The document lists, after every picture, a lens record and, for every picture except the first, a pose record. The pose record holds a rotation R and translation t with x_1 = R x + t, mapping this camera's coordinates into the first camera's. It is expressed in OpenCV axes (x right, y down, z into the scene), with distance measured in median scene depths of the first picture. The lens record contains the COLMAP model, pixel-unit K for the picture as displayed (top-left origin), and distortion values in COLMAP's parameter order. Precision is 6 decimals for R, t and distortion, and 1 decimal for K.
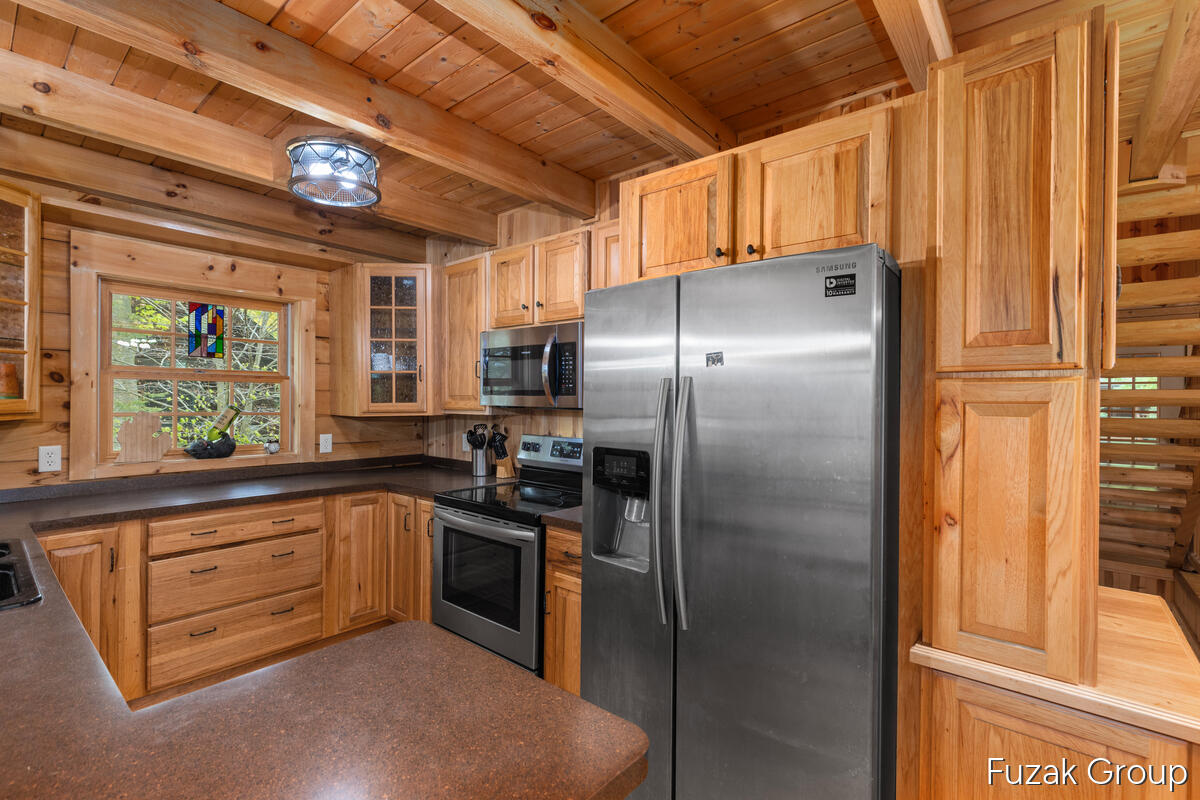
lens RADIAL K [[546.8, 0, 601.9], [0, 546.8, 399.4], [0, 0, 1]] dist [0.000960, -0.001394]
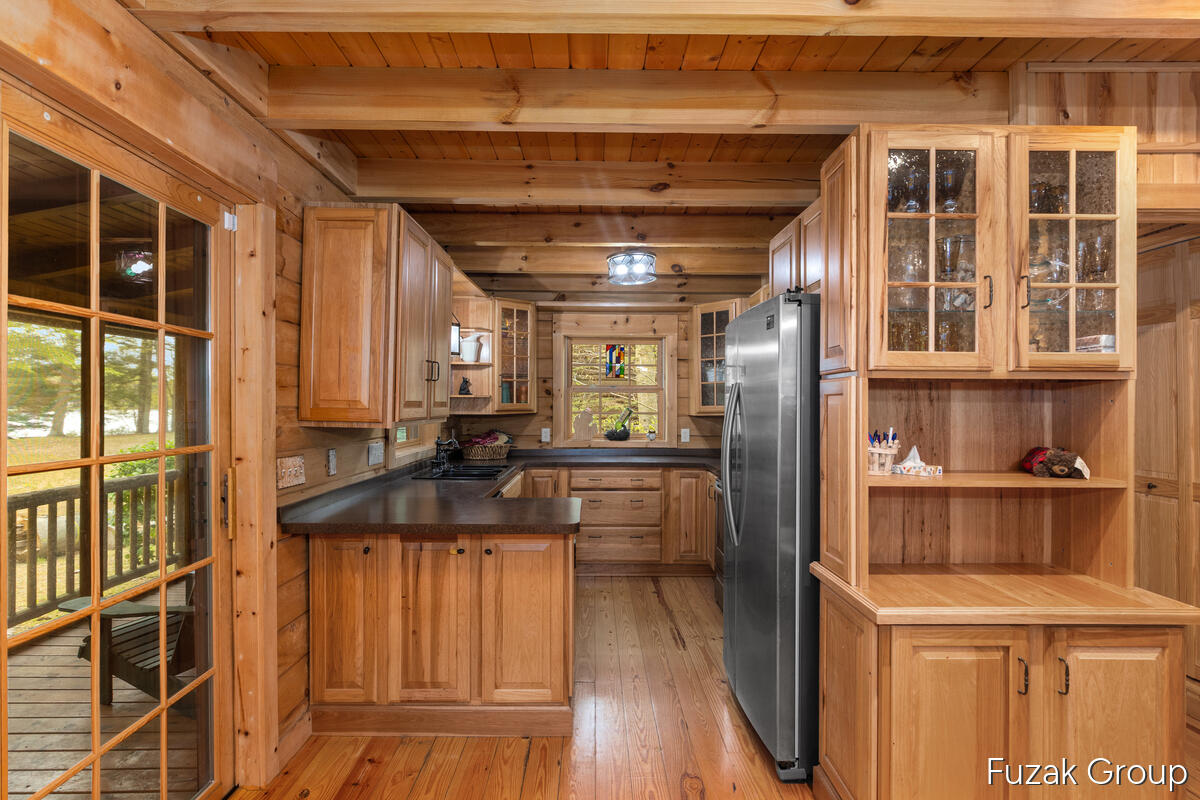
lens RADIAL K [[620.2, 0, 596.4], [0, 620.2, 400.0], [0, 0, 1]] dist [-0.000670, -0.000132]
pose [[0.647855, -0.013116, -0.761651, 0.650465], [0.001942, 0.999877, -0.015566, 0.016966], [0.761761, 0.008605, 0.647801, -0.232345]]
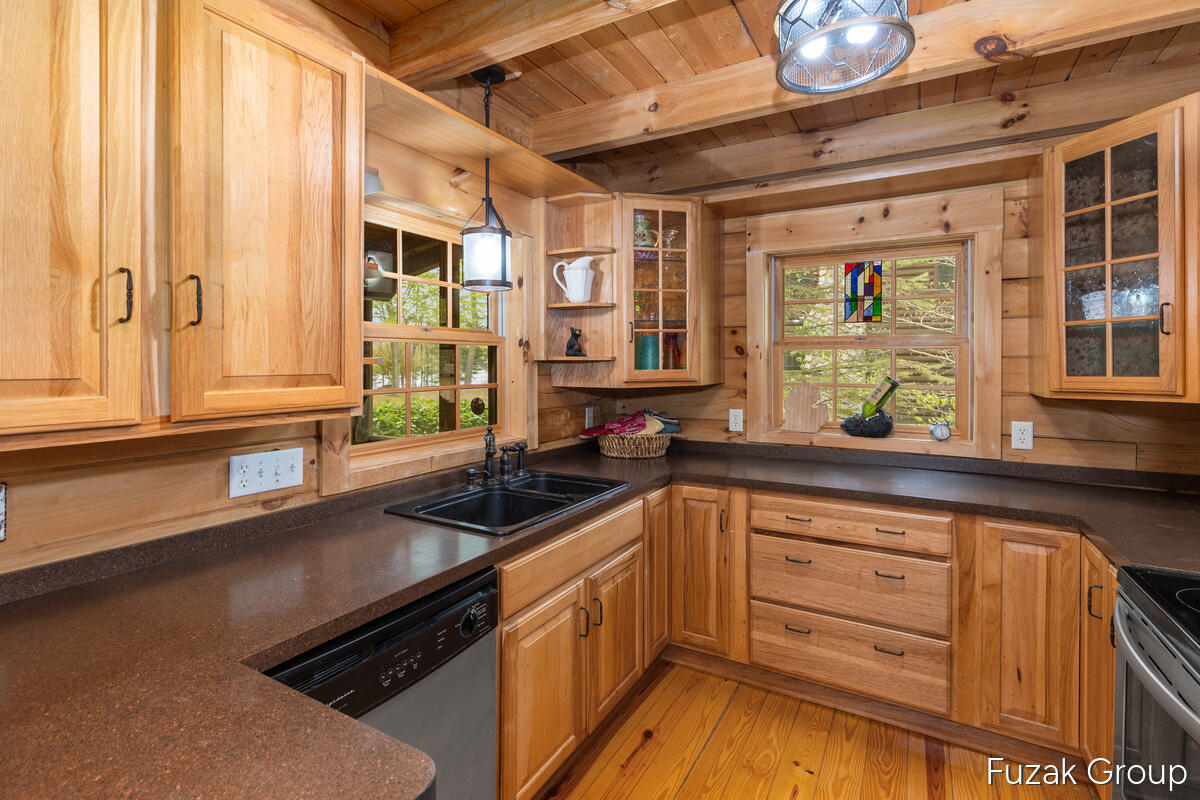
lens RADIAL K [[562.3, 0, 592.7], [0, 562.3, 367.9], [0, 0, 1]] dist [0.006477, -0.000921]
pose [[0.172826, -0.000127, -0.984952, 0.103168], [0.000086, 1.000000, -0.000114, -0.002983], [0.984952, -0.000065, 0.172826, 0.422180]]
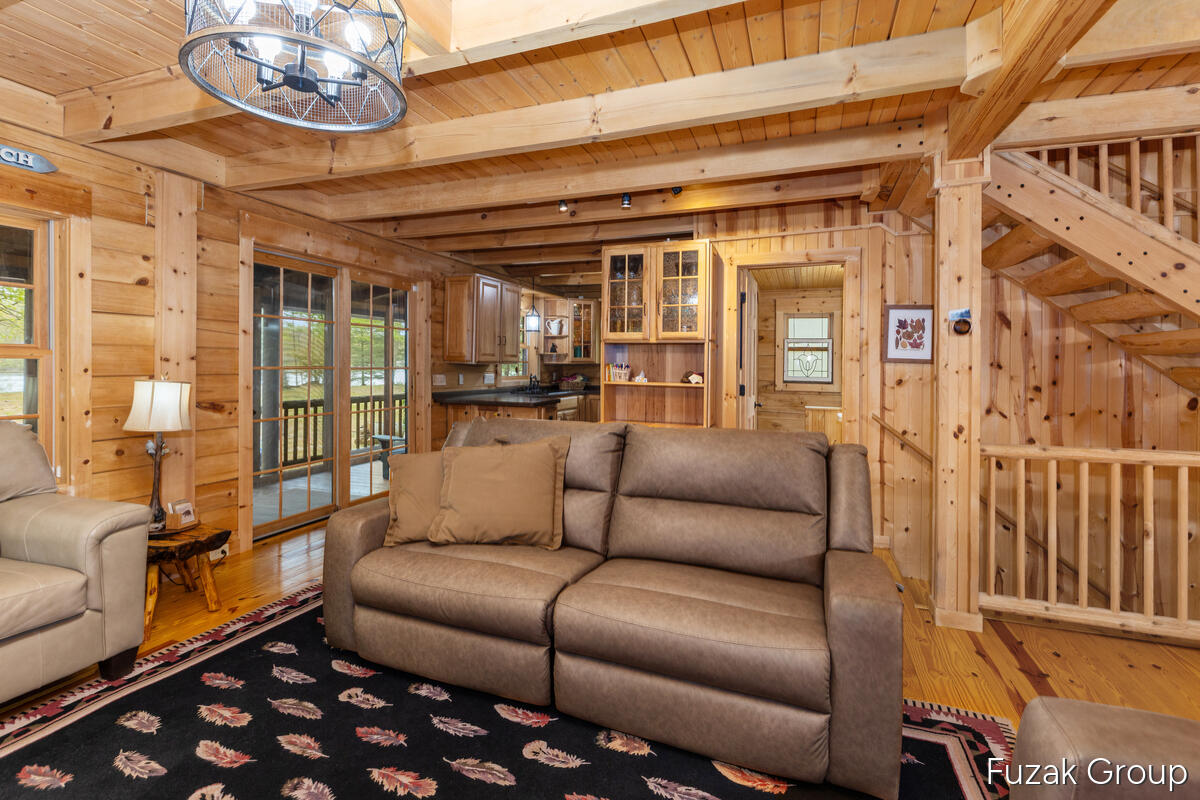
lens RADIAL K [[546.8, 0, 586.8], [0, 546.8, 367.3], [0, 0, 1]] dist [0.000960, -0.001394]
pose [[0.322080, -0.002634, -0.946709, 1.703714], [-0.011379, 0.999913, -0.006653, 0.061010], [0.946644, 0.012915, 0.322022, -0.131776]]
